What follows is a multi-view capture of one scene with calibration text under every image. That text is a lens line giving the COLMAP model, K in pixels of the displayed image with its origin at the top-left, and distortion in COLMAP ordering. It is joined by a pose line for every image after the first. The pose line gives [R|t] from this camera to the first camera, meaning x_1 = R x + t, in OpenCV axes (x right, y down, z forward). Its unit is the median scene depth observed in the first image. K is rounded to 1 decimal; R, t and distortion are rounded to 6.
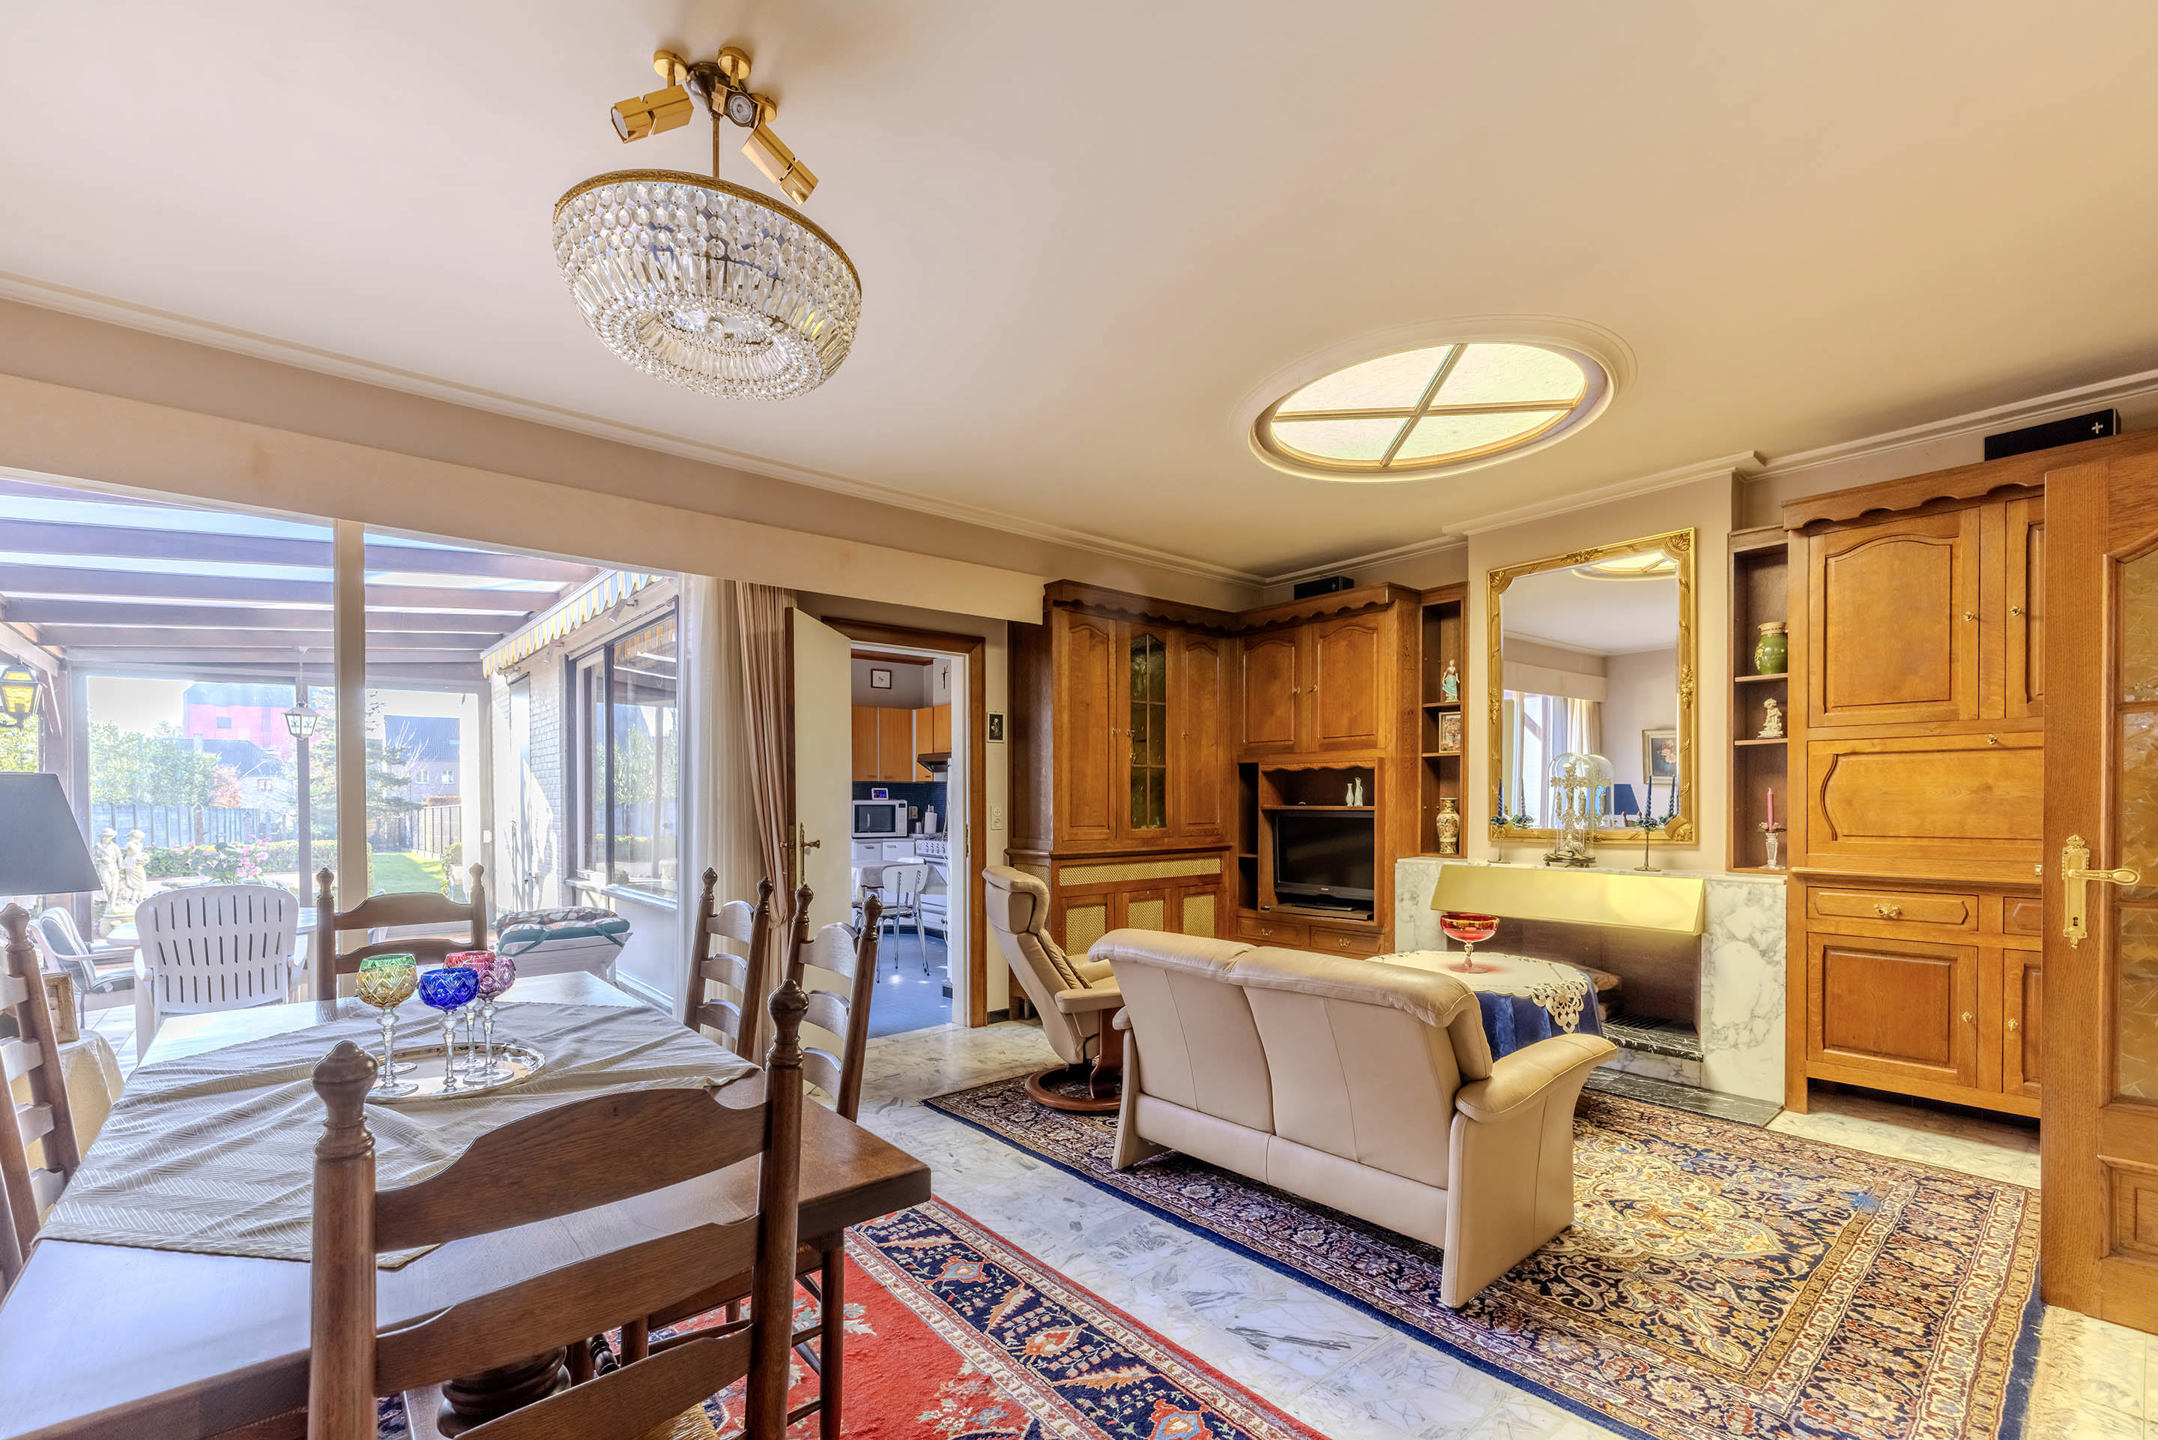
lens RADIAL K [[914.9, 0, 1082.2], [0, 914.9, 804.9], [0, 0, 1]] dist [-0.001230, -0.000173]
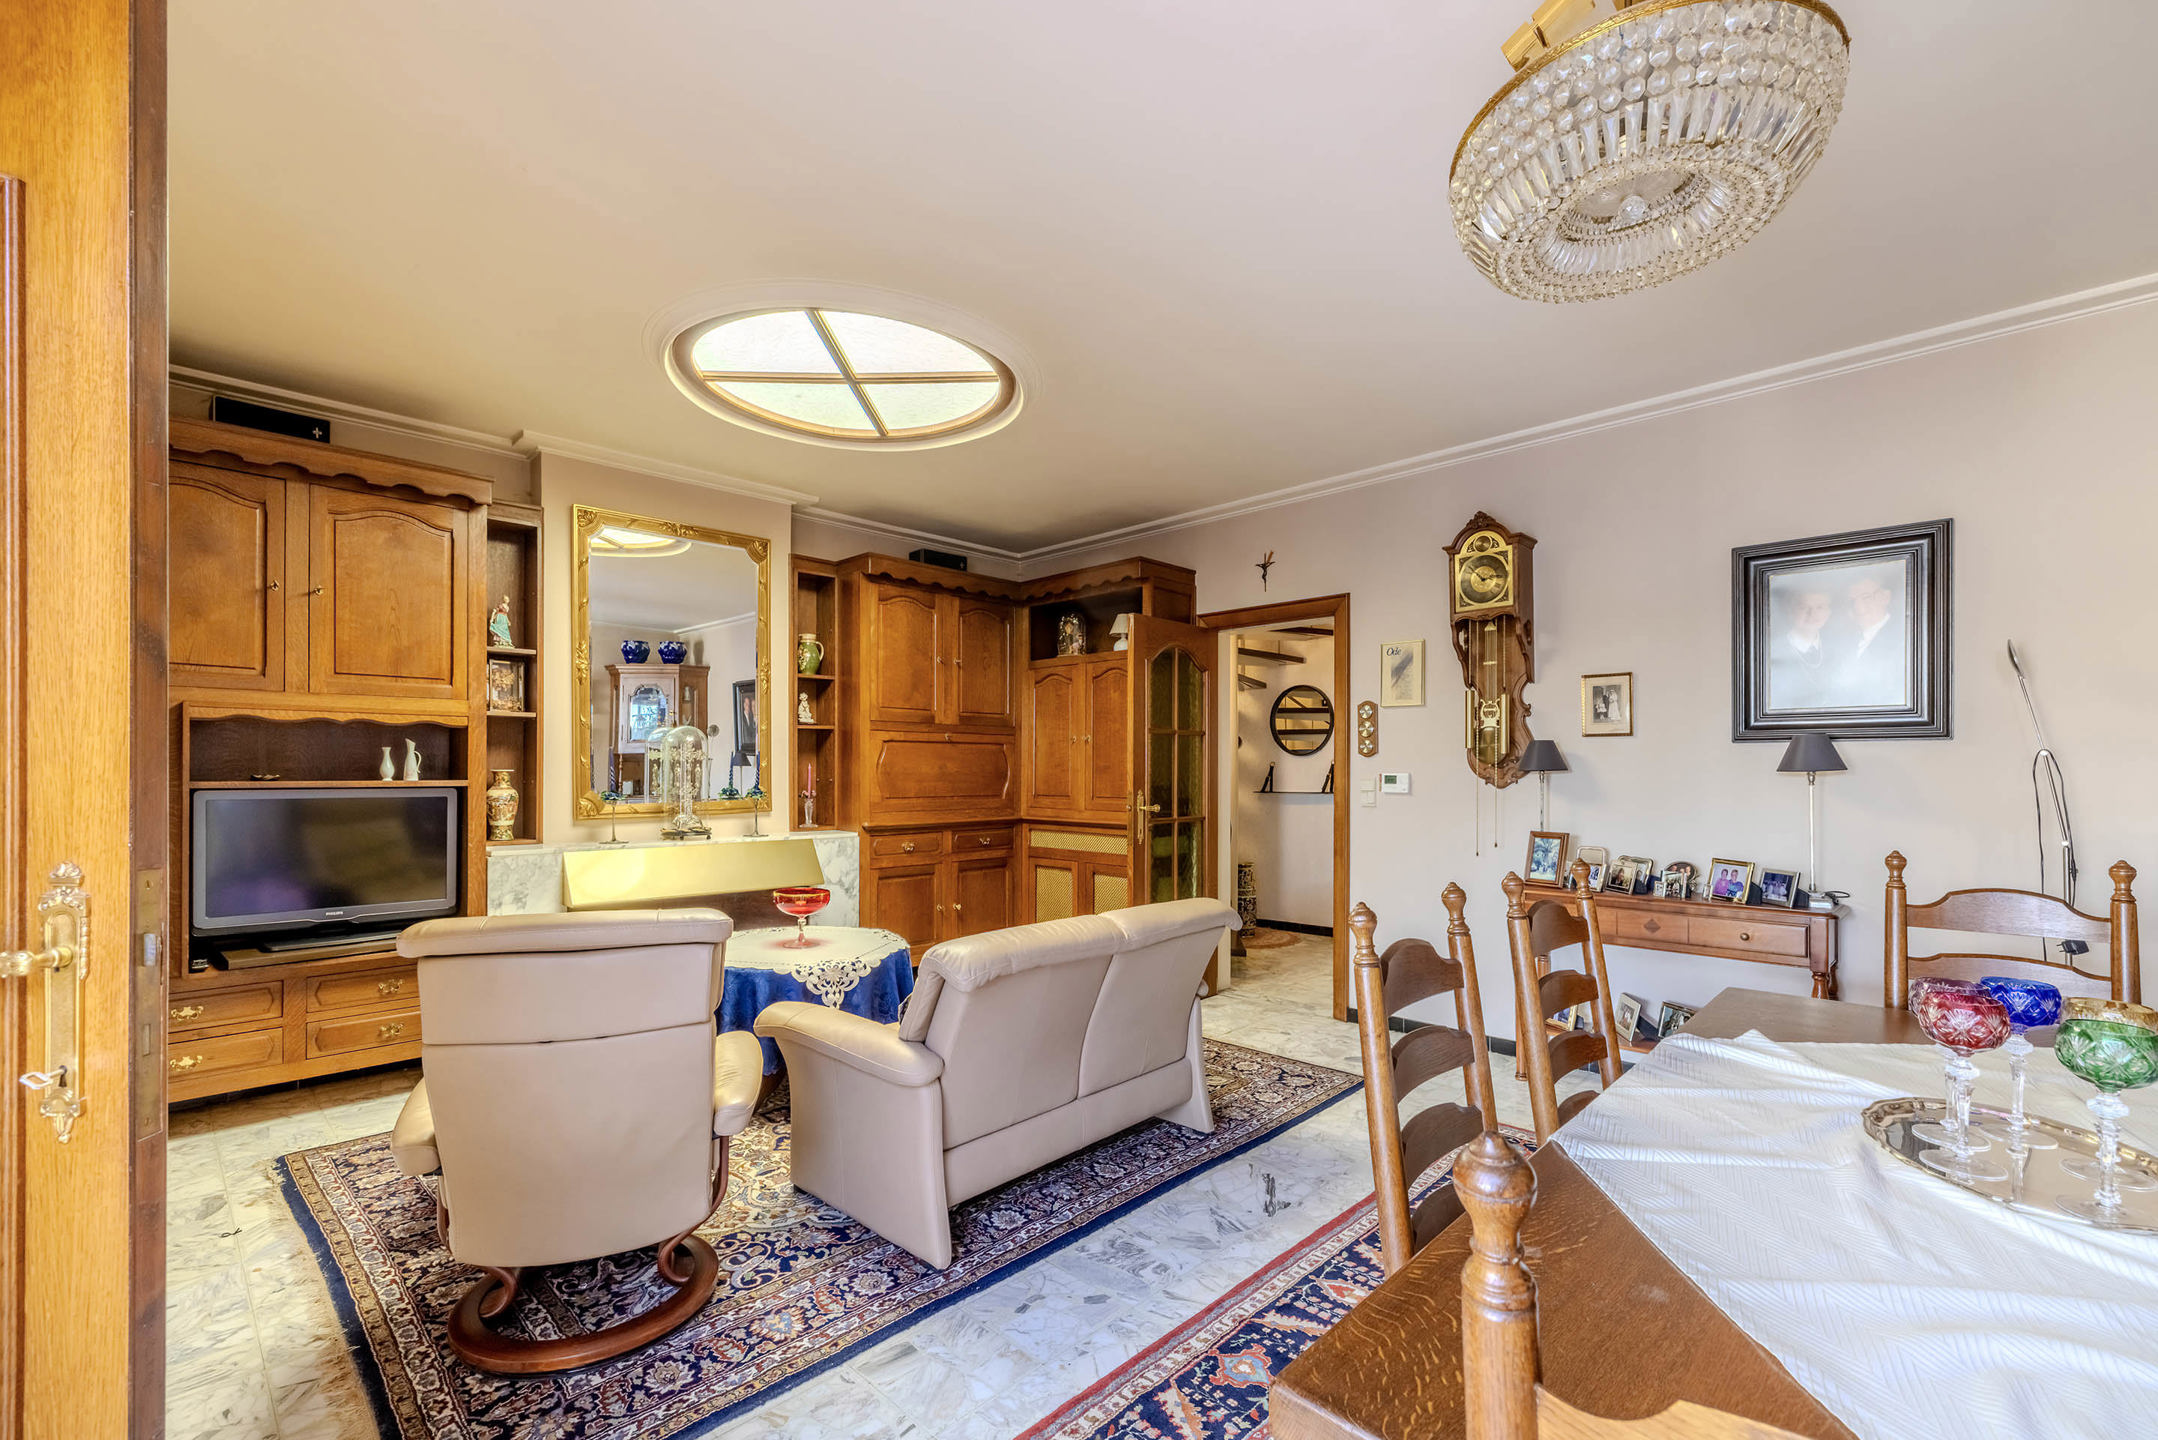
lens RADIAL K [[920.3, 0, 1080.3], [0, 920.3, 774.5], [0, 0, 1]] dist [0.000631, 0.000038]
pose [[-0.086732, -0.000506, 0.996232, -0.670399], [0.003352, 0.999994, 0.000799, -0.003896], [-0.996226, 0.003409, -0.086730, 0.888936]]
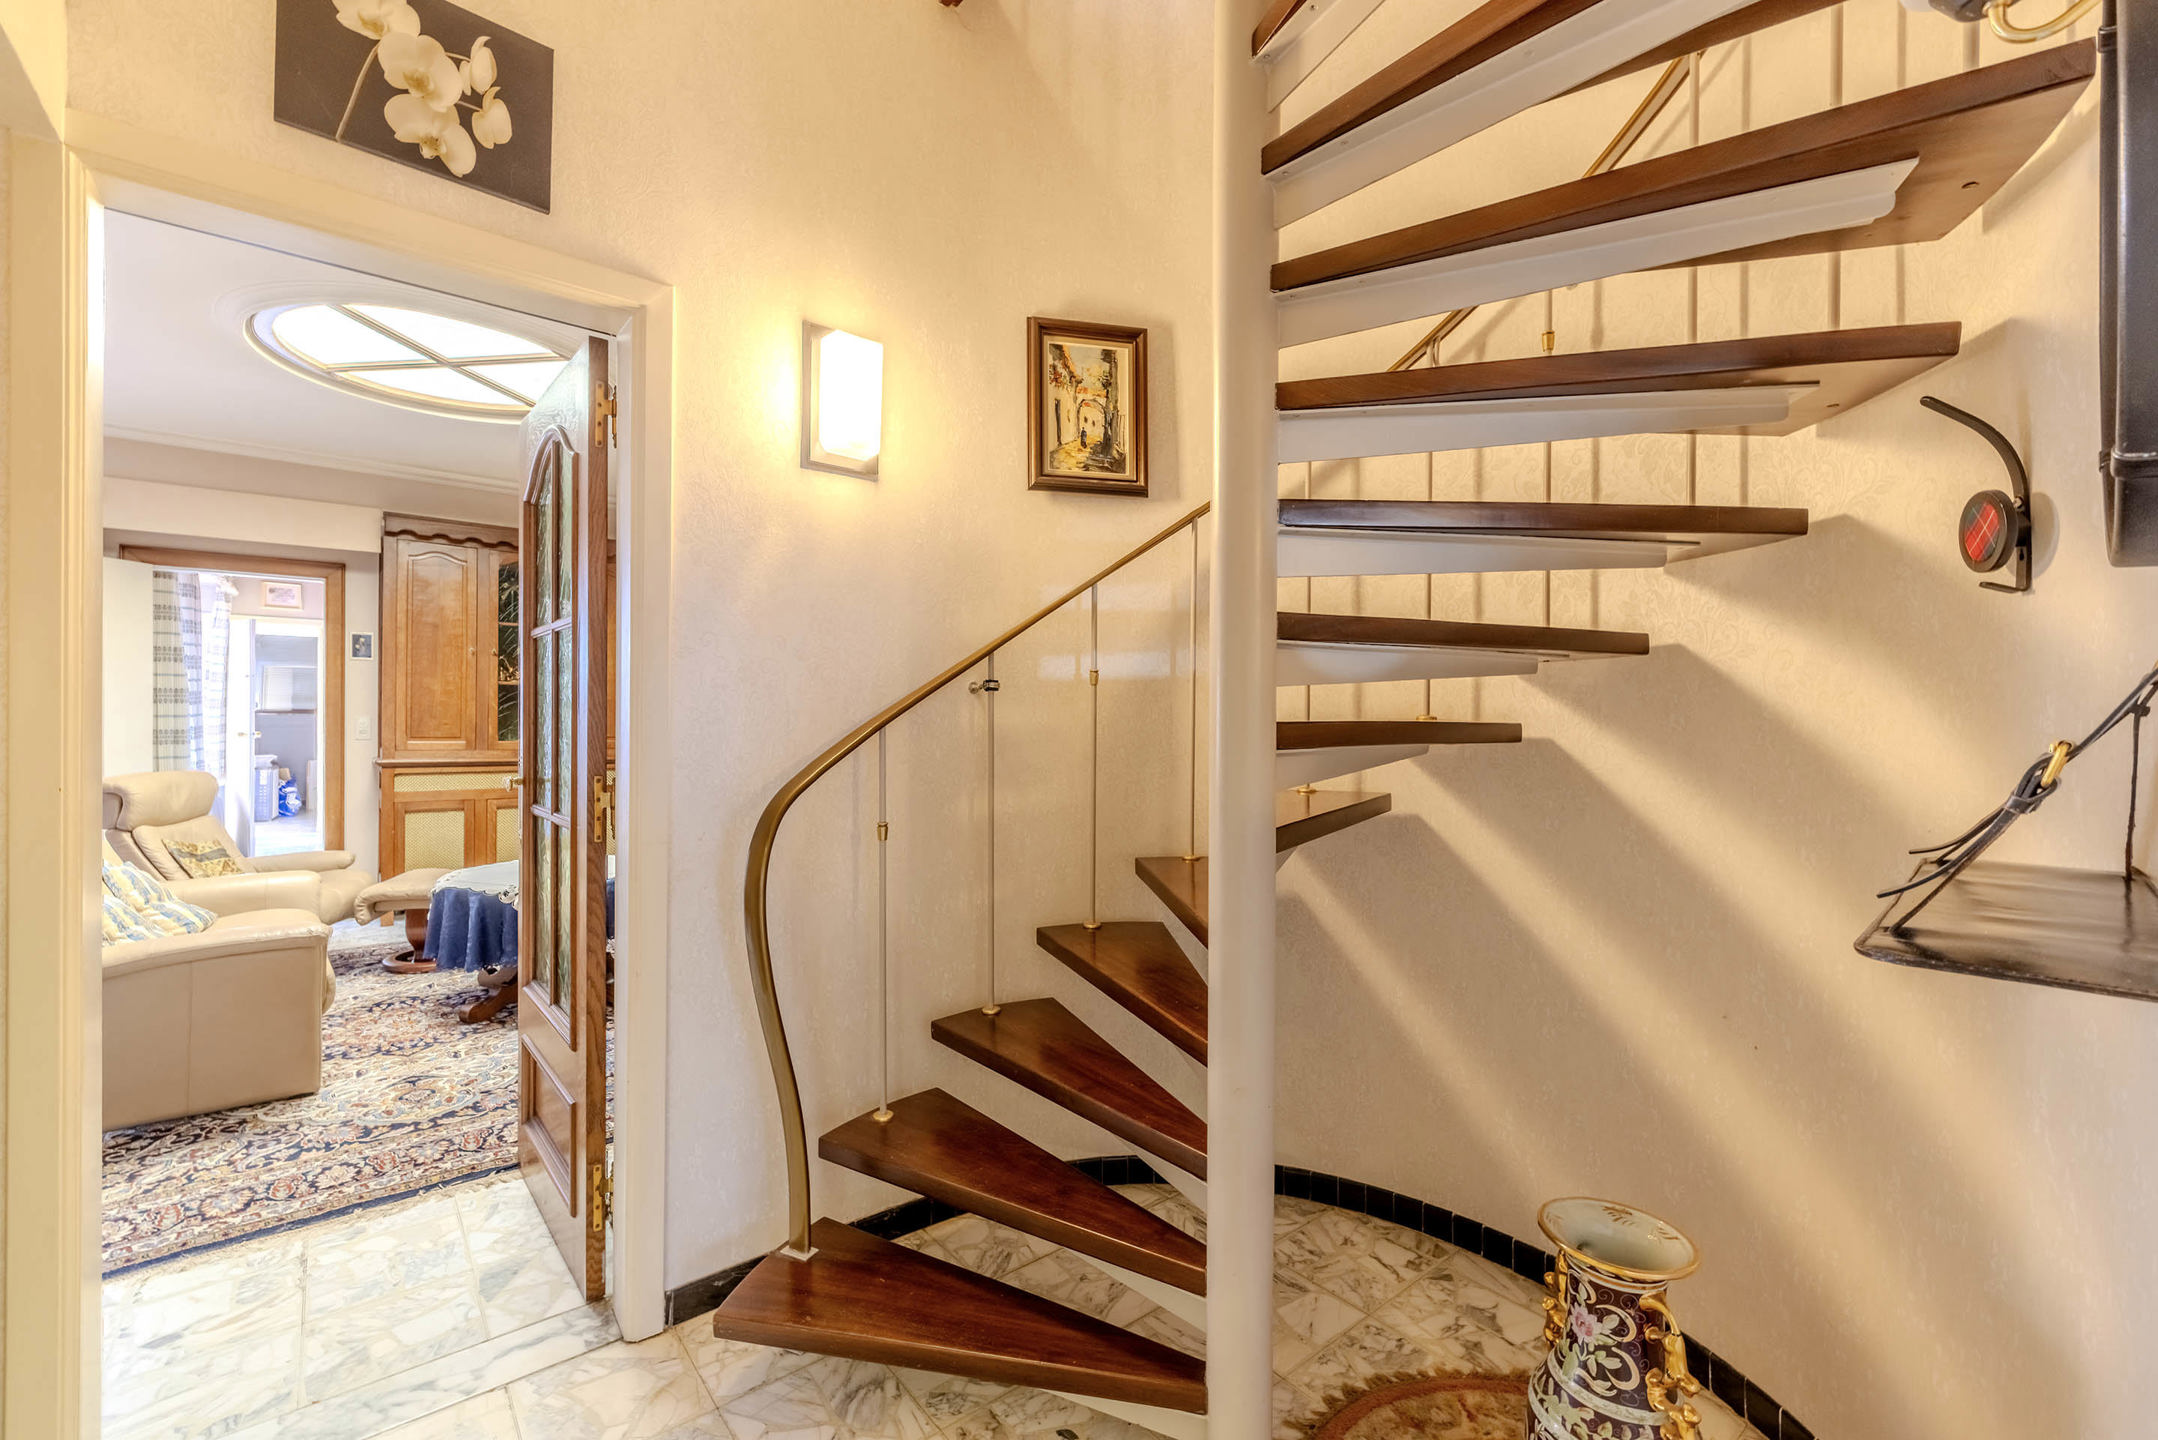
lens RADIAL K [[888.3, 0, 1079.0], [0, 888.3, 720.0], [0, 0, 1]] dist [-0.000083, -0.000068]
pose [[0.999508, 0.009204, -0.029978, 1.211505], [-0.009300, 0.999952, -0.003054, -0.002857], [0.029949, 0.003332, 0.999546, -0.047282]]
